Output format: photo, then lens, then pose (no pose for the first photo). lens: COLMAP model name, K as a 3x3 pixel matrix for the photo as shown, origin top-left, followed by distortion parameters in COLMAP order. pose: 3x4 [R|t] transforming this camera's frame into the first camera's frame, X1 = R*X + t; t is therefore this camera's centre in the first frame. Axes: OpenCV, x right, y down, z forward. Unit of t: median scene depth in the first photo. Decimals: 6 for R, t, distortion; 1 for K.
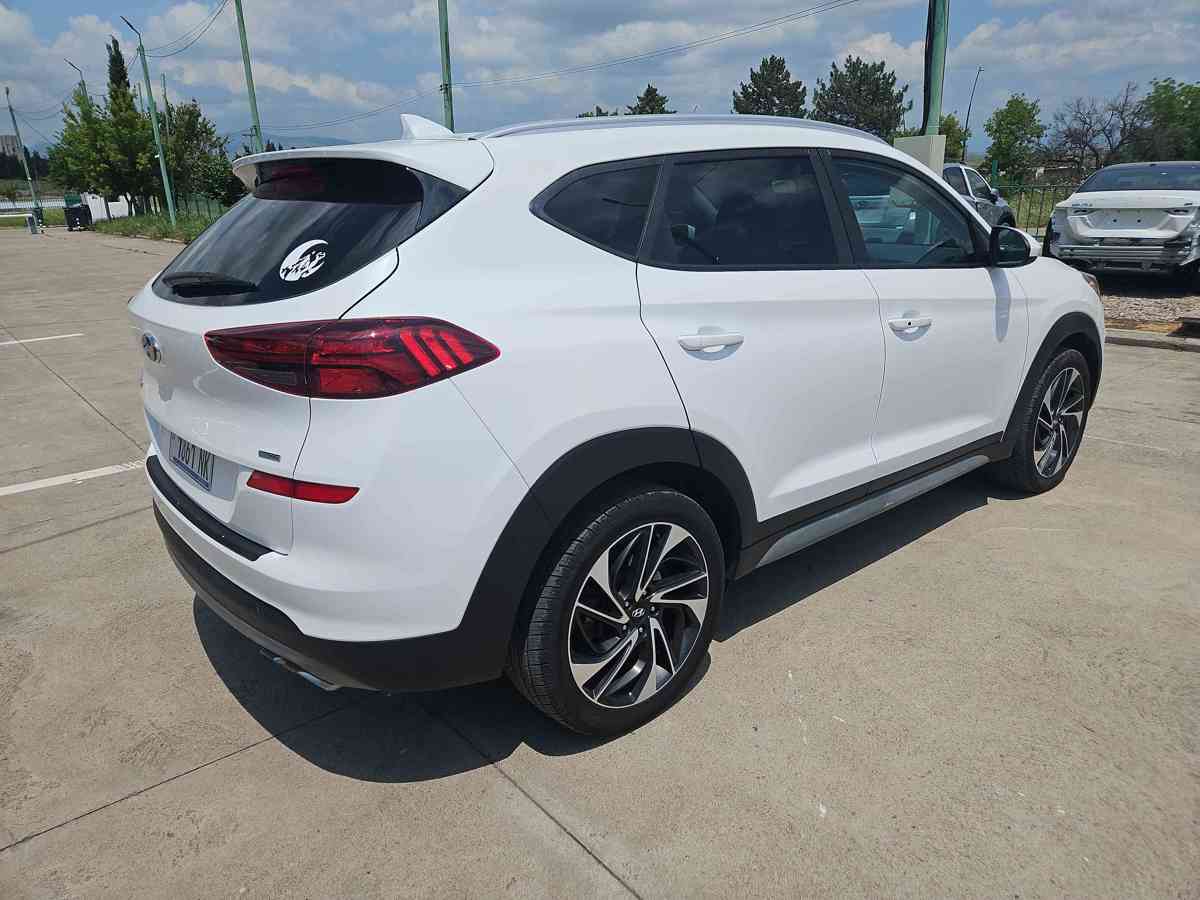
lens RADIAL K [[801.5, 0, 599.7], [0, 801.5, 415.0], [0, 0, 1]] dist [0.043748, -0.024443]
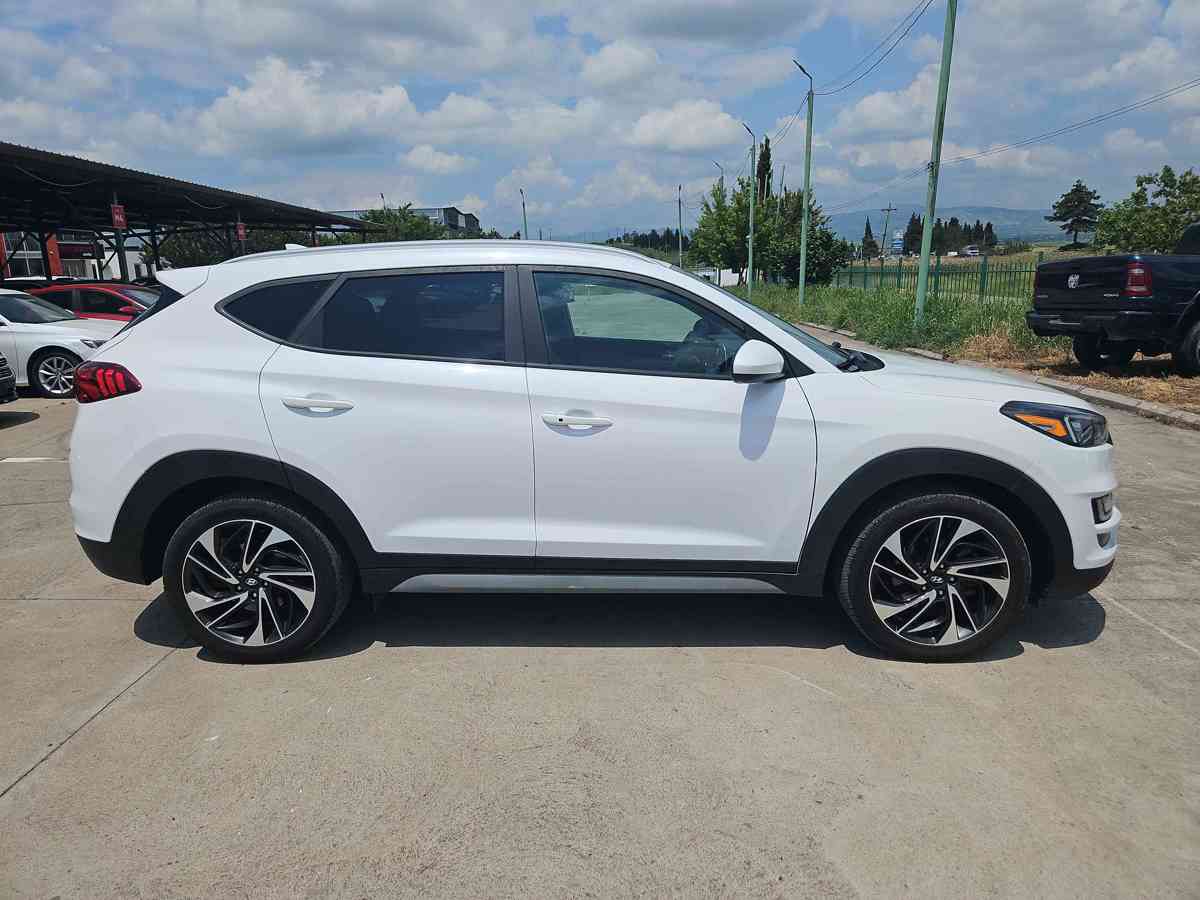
lens RADIAL K [[801.5, 0, 599.7], [0, 801.5, 415.0], [0, 0, 1]] dist [0.043748, -0.024443]
pose [[0.749748, 0.127100, -0.649403, 1.250047], [-0.180514, 0.983443, -0.015929, -0.122899], [0.636626, 0.129169, 0.760278, 0.221413]]
